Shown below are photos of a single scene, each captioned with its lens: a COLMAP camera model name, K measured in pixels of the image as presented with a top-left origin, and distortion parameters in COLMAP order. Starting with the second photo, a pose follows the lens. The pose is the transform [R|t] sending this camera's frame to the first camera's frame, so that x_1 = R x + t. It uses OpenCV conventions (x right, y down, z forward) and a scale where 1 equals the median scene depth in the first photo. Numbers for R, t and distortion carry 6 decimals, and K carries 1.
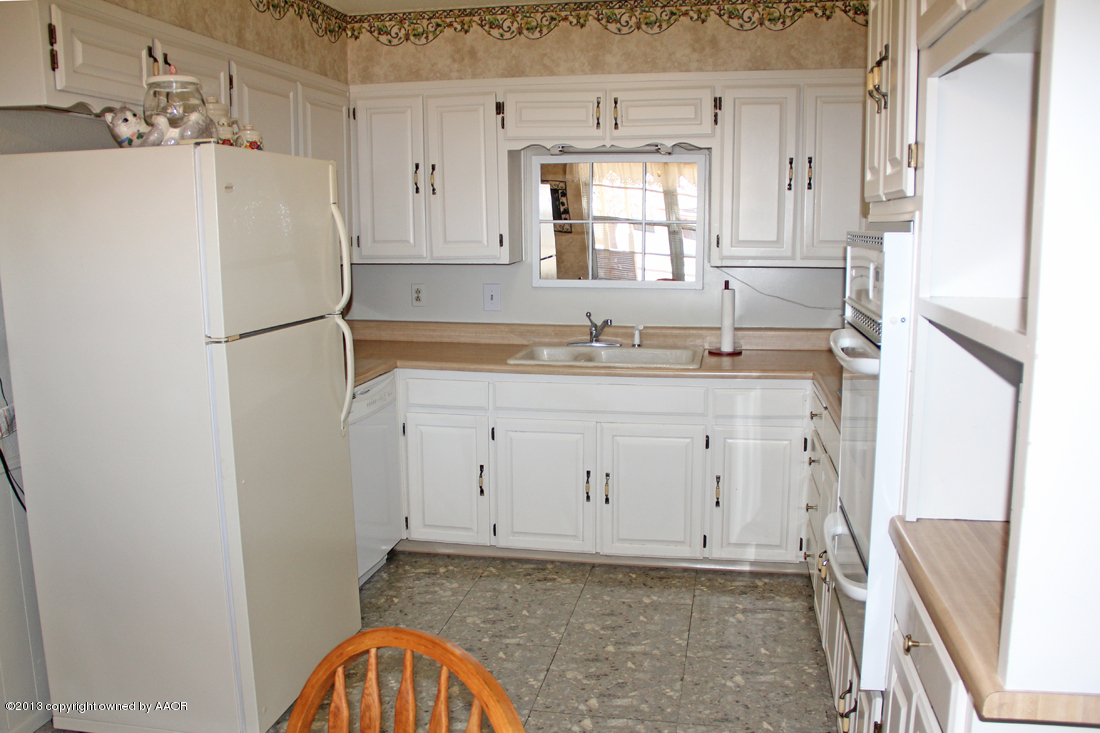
lens RADIAL K [[913.2, 0, 550.0], [0, 913.2, 366.5], [0, 0, 1]] dist [-0.142804, 0.125676]
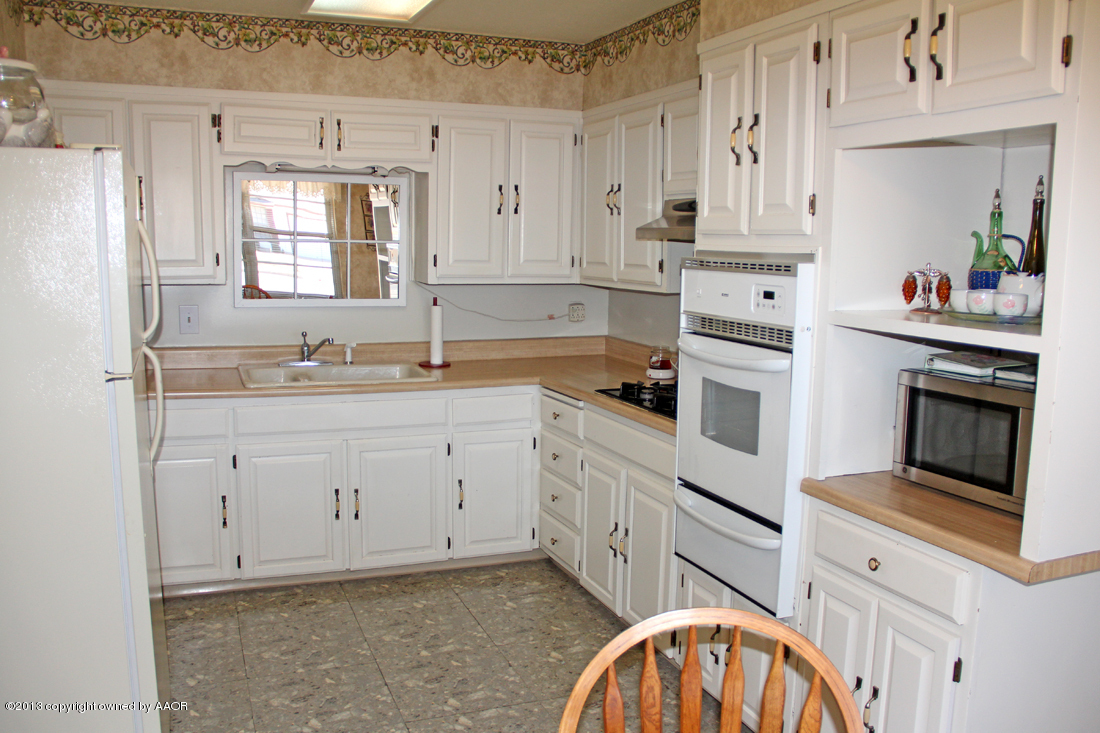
lens RADIAL K [[888.9, 0, 549.7], [0, 888.9, 380.9], [0, 0, 1]] dist [-0.165802, 0.158139]
pose [[0.857570, -0.058411, 0.511040, -0.242335], [0.059044, 0.998143, 0.015005, -0.005220], [-0.510967, 0.017306, 0.859426, 0.044926]]
